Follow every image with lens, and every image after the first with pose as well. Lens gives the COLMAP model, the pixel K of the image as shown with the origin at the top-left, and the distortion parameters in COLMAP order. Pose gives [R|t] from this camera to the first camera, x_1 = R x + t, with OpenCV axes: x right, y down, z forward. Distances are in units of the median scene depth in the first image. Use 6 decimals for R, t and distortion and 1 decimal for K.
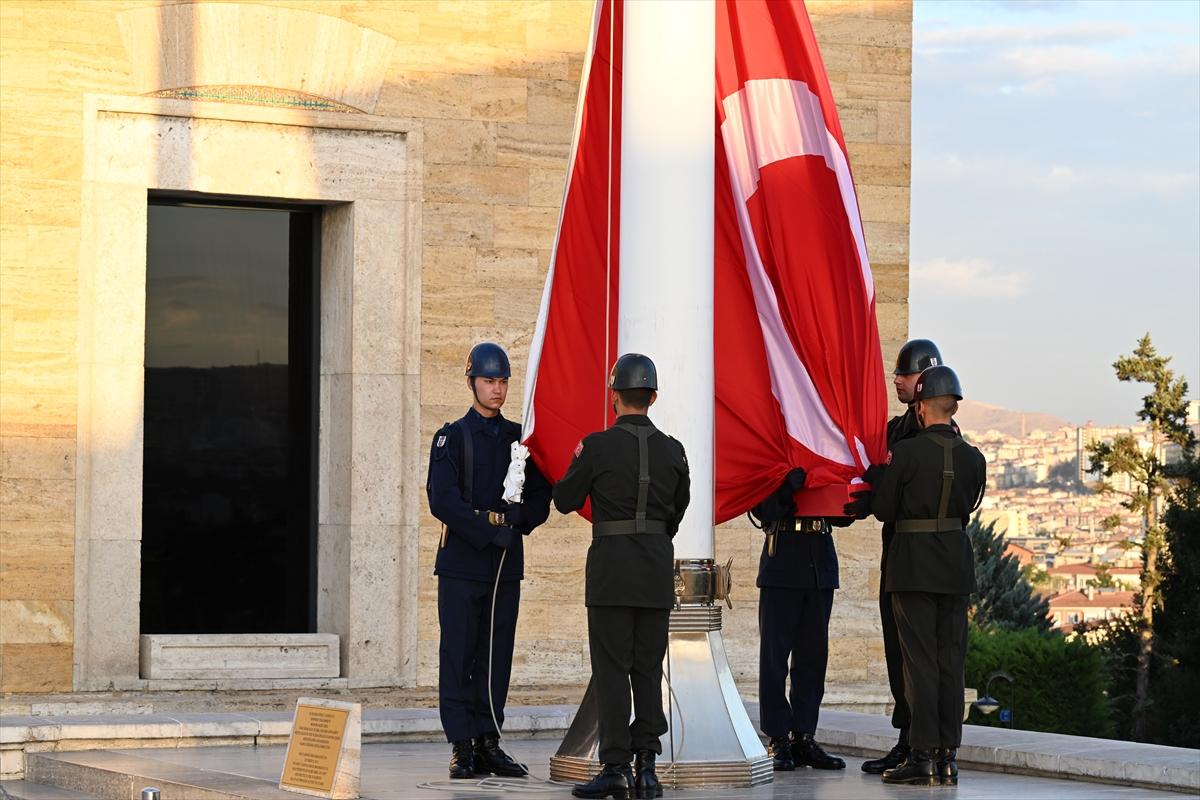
lens RADIAL K [[3764.8, 0, 600.3], [0, 3764.8, 400.0], [0, 0, 1]] dist [0.017864, 0.790074]
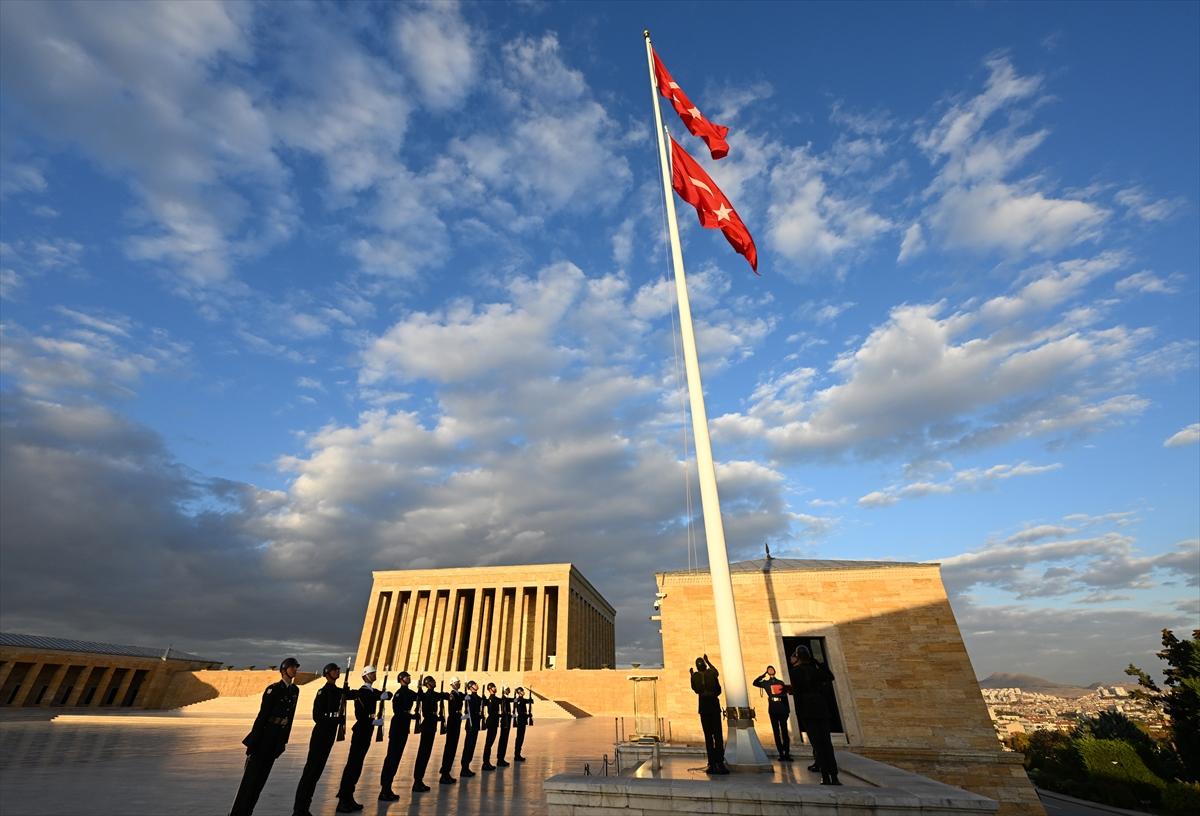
lens RADIAL K [[483.2, 0, 583.8], [0, 483.2, 403.5], [0, 0, 1]] dist [0.000032, 0.000090]
pose [[0.770819, -0.339742, -0.538900, 0.154745], [0.016004, 0.855985, -0.516753, 0.013987], [0.636853, 0.389699, 0.665247, 0.190148]]
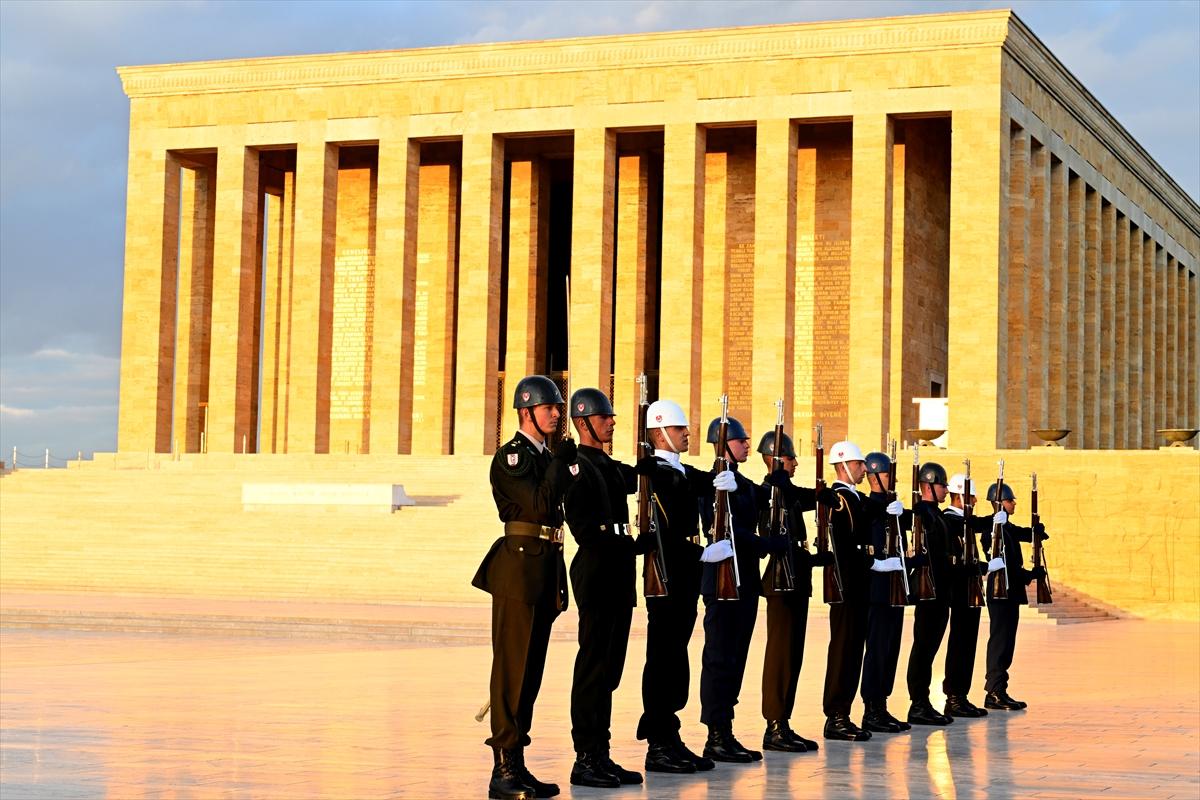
lens RADIAL K [[2417.9, 0, 600.0], [0, 2417.9, 400.0], [0, 0, 1]] dist [0.006711, -0.052235]
pose [[0.648693, -0.051593, -0.759299, 0.170351], [0.004056, 0.997920, -0.064341, 0.023974], [0.761039, 0.038658, 0.647553, 0.085789]]
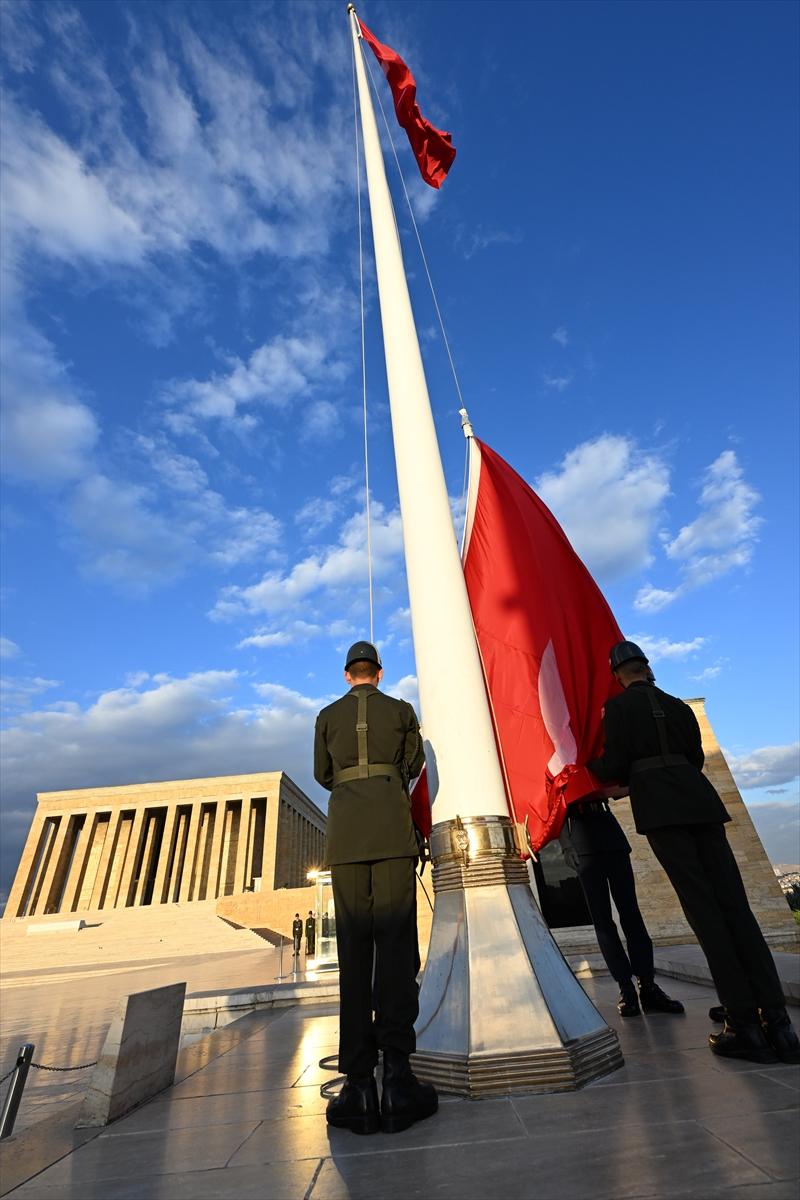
lens RADIAL K [[482.5, 0, 399.1], [0, 482.5, 604.8], [0, 0, 1]] dist [-0.000478, -0.000091]
pose [[0.858202, -0.344129, -0.380873, 0.042389], [0.099574, 0.839504, -0.534151, 0.032713], [0.503562, 0.420485, 0.754730, 0.427181]]
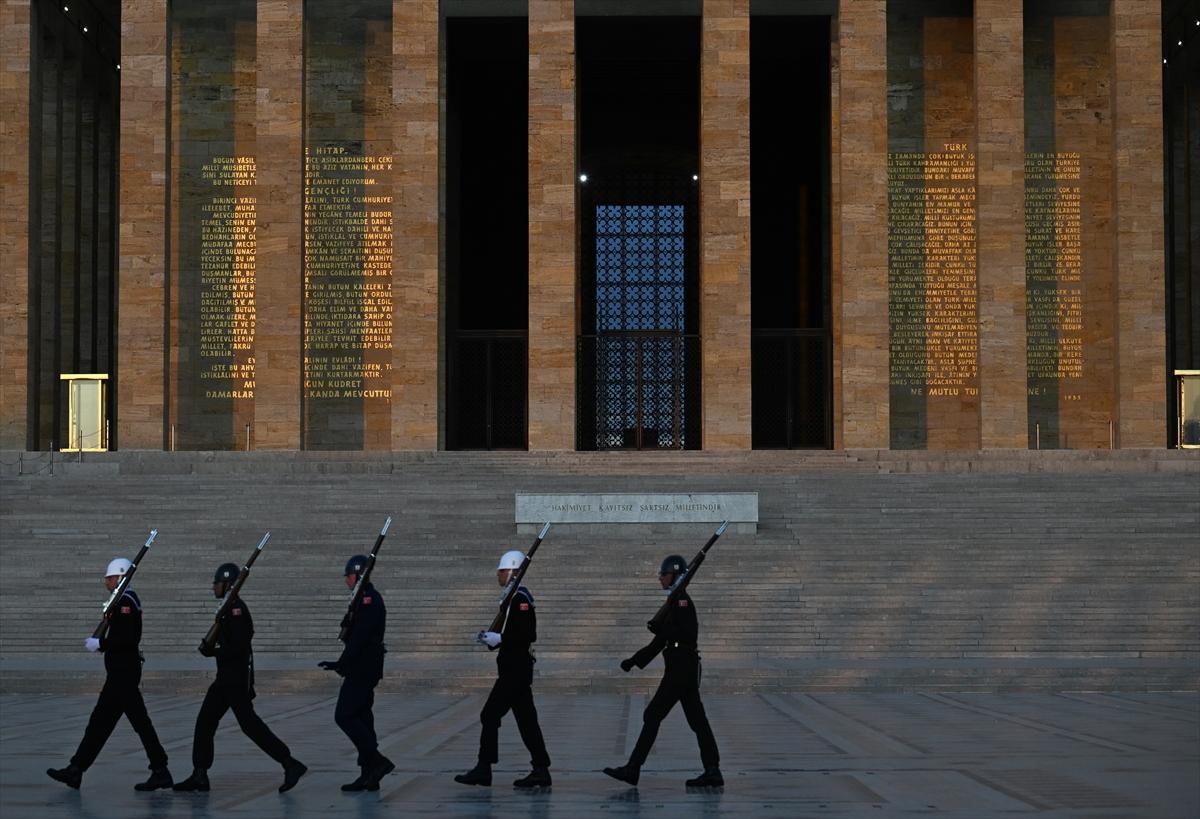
lens RADIAL K [[3691.1, 0, 542.5], [0, 3691.1, 408.6], [0, 0, 1]] dist [-0.013135, 0.563618]
pose [[0.871920, -0.044344, -0.487637, -0.761067], [0.024769, 0.998610, -0.046521, 0.008495], [0.489022, 0.028484, 0.871806, -0.966016]]
